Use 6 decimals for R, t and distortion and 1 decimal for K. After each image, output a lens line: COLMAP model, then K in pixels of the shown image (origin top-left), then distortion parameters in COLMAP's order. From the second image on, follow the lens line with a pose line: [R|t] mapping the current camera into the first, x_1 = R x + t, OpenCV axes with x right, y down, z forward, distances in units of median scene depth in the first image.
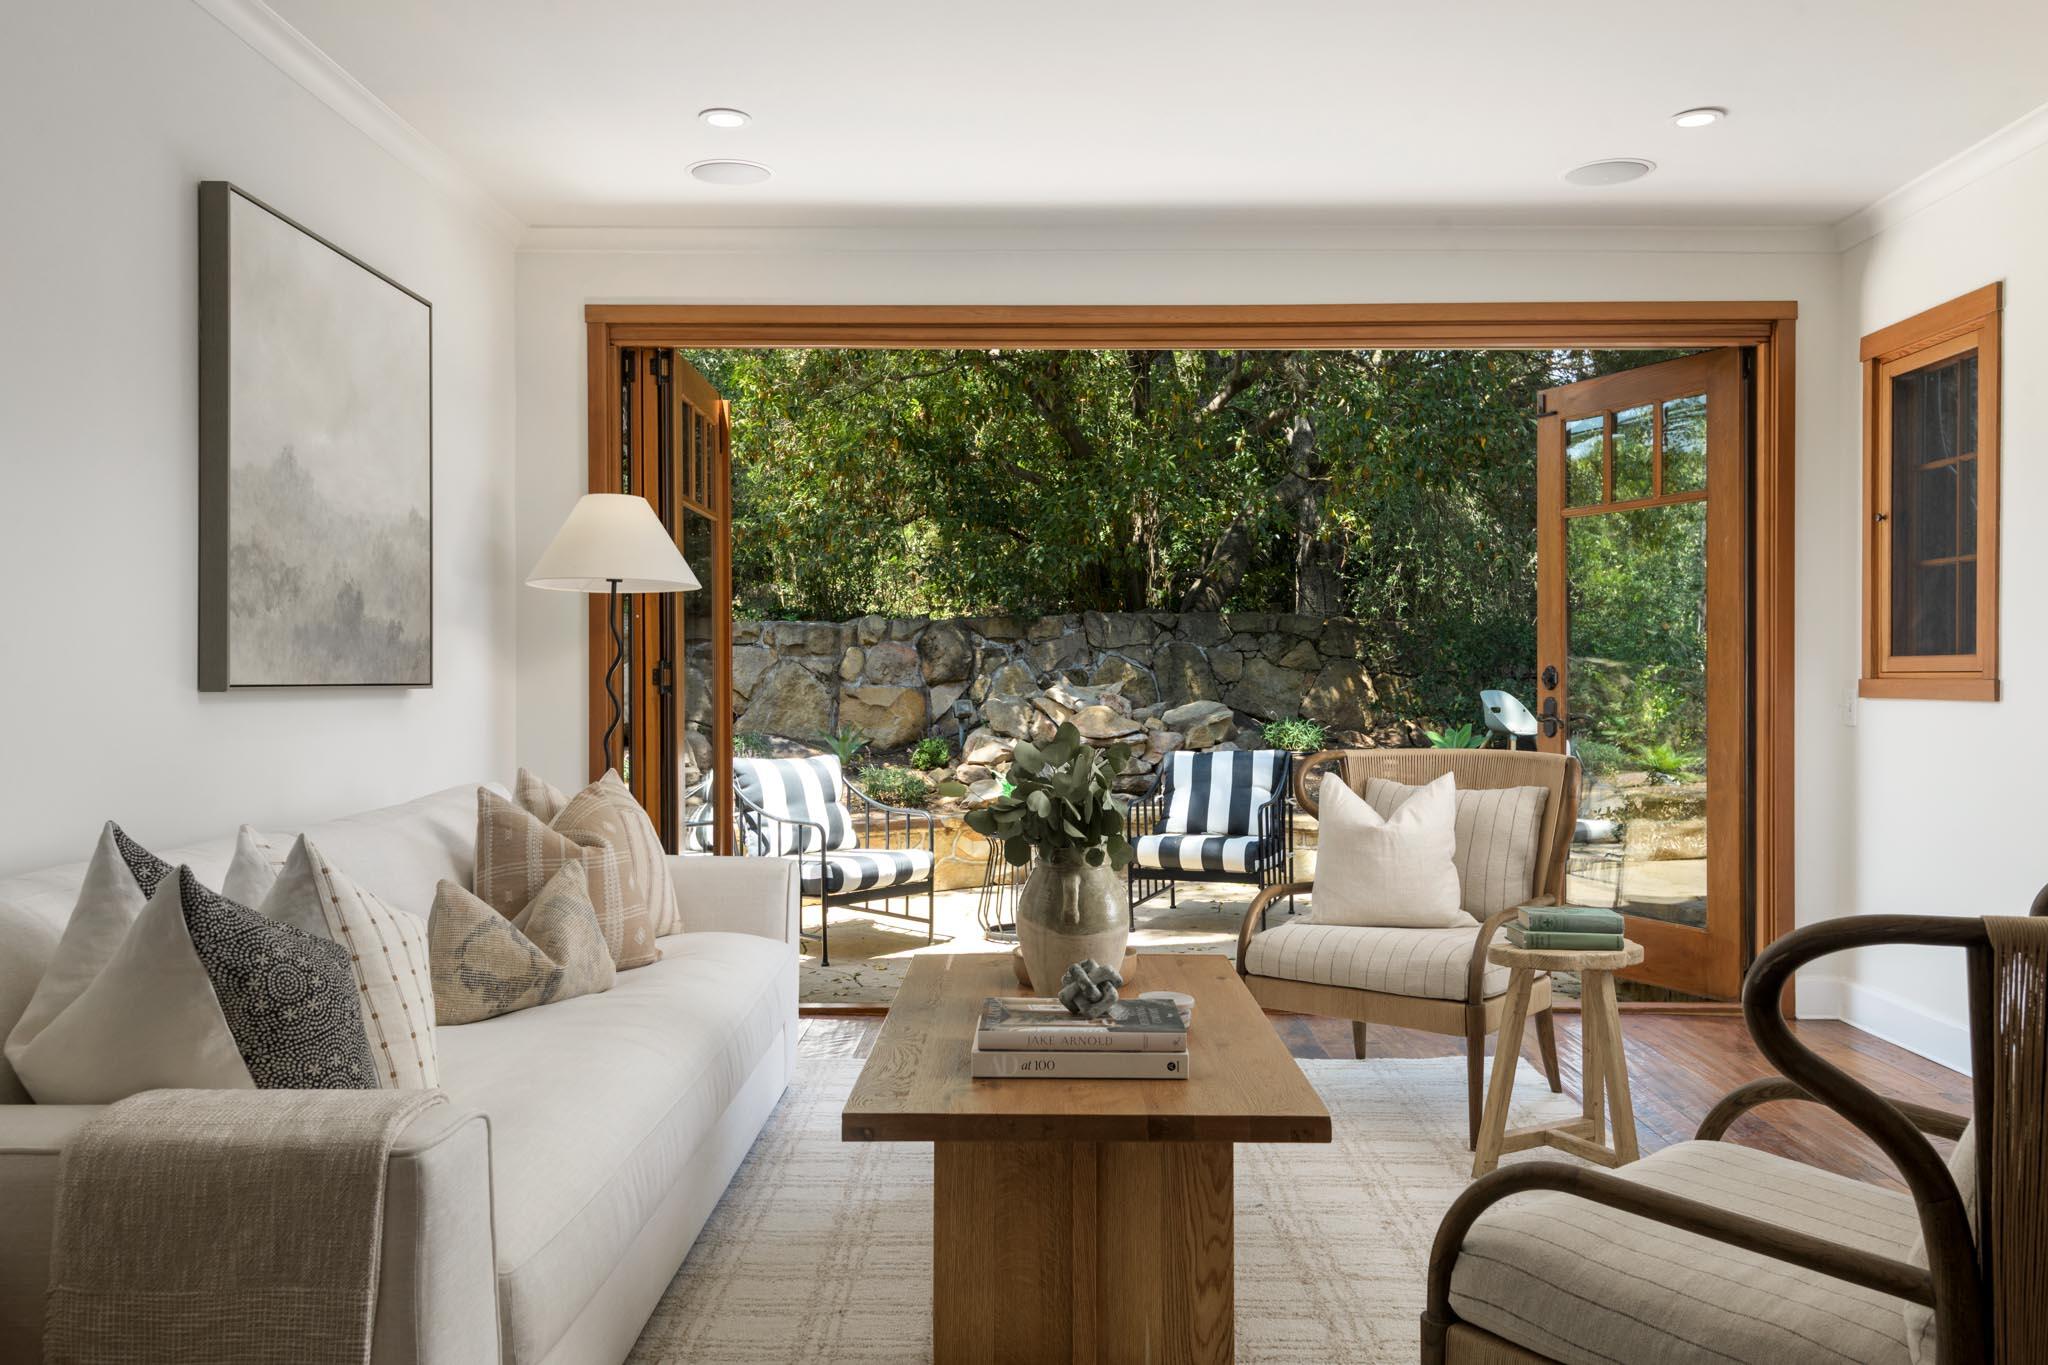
lens RADIAL K [[1576.2, 0, 1026.2], [0, 1576.2, 672.9], [0, 0, 1]] dist [0.021607, -0.004651]
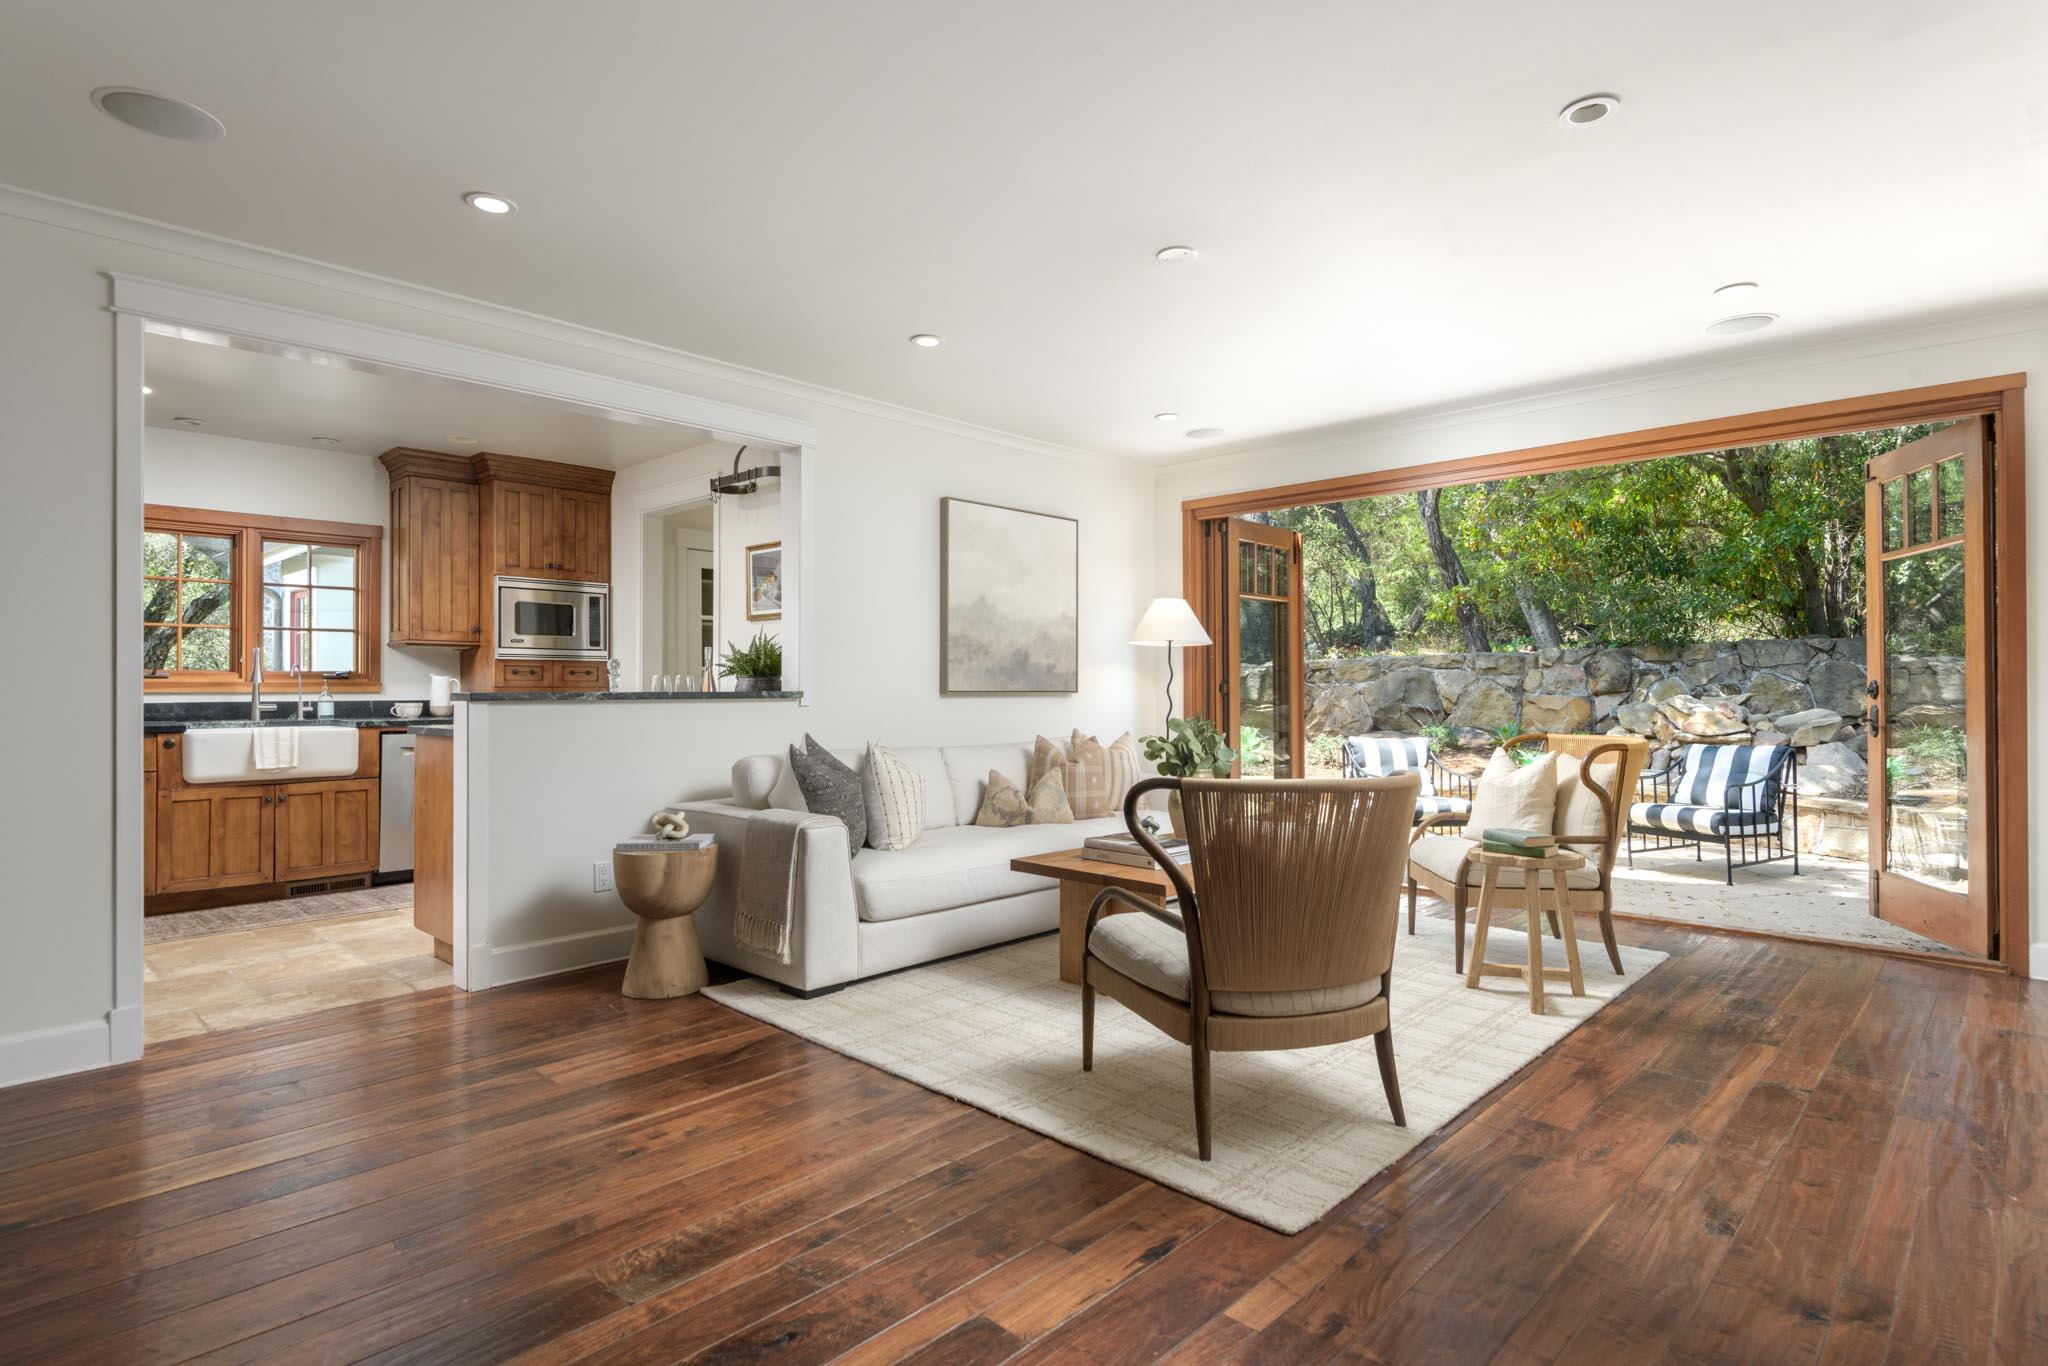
lens RADIAL K [[1059.6, 0, 1020.7], [0, 1059.6, 678.5], [0, 0, 1]] dist [0.016932, -0.003687]
pose [[0.717143, -0.006182, -0.696899, 0.504871], [0.000495, 0.999965, -0.008361, 0.000959], [0.696926, 0.005651, 0.717121, -0.098074]]
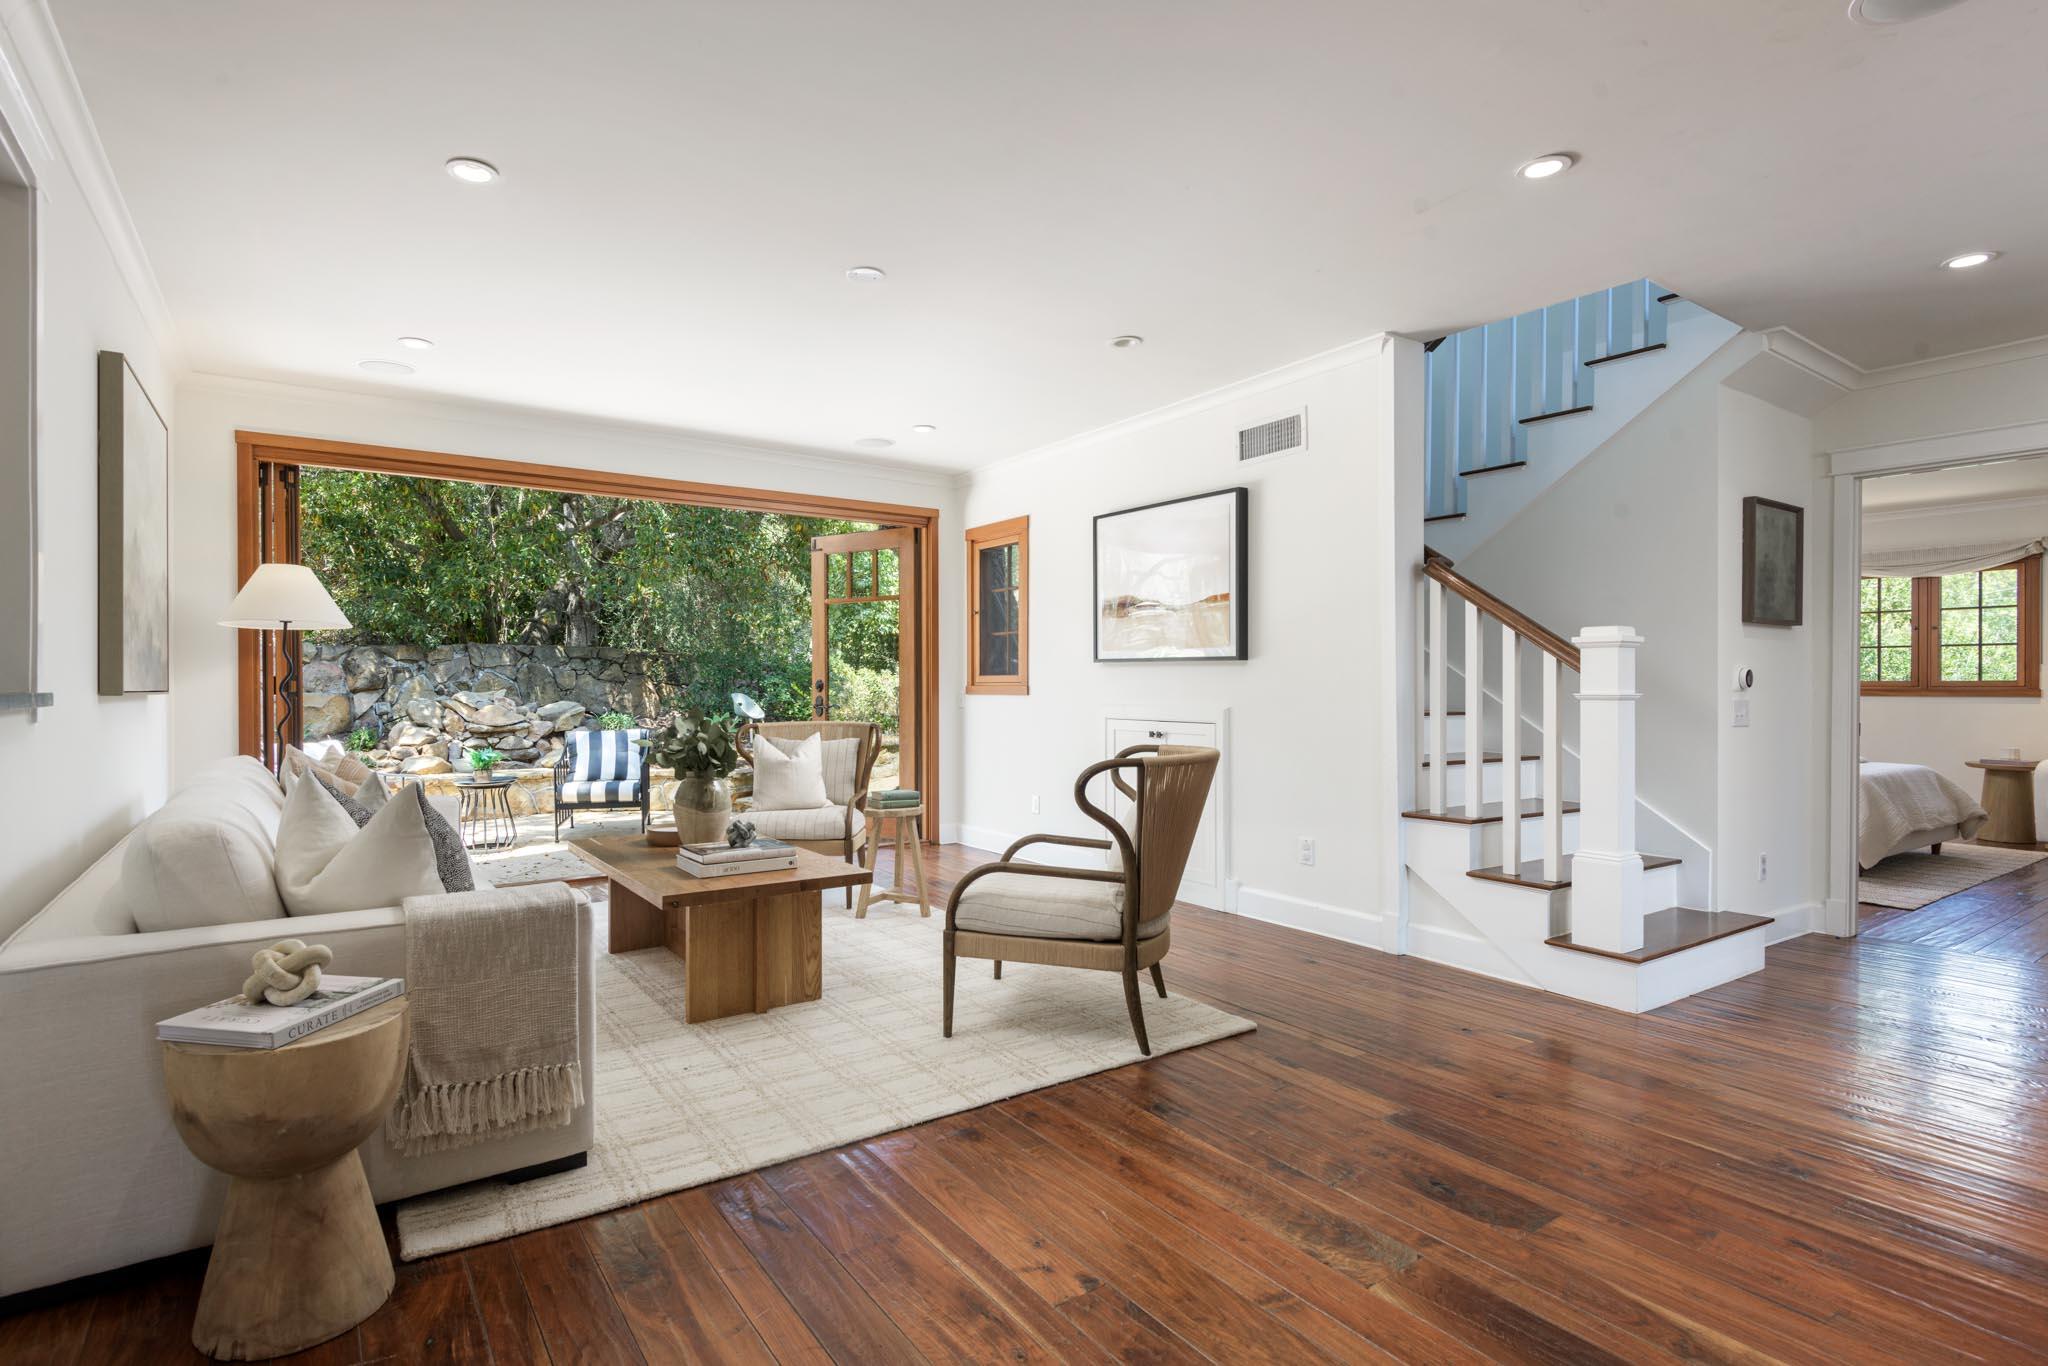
lens RADIAL K [[1006.6, 0, 964.5], [0, 1006.6, 680.8], [0, 0, 1]] dist [0.019539, -0.000221]
pose [[0.829591, 0.000245, 0.558372, -0.244754], [0.001365, 0.999996, -0.002466, 0.000460], [-0.558370, 0.002808, 0.829587, -0.148019]]
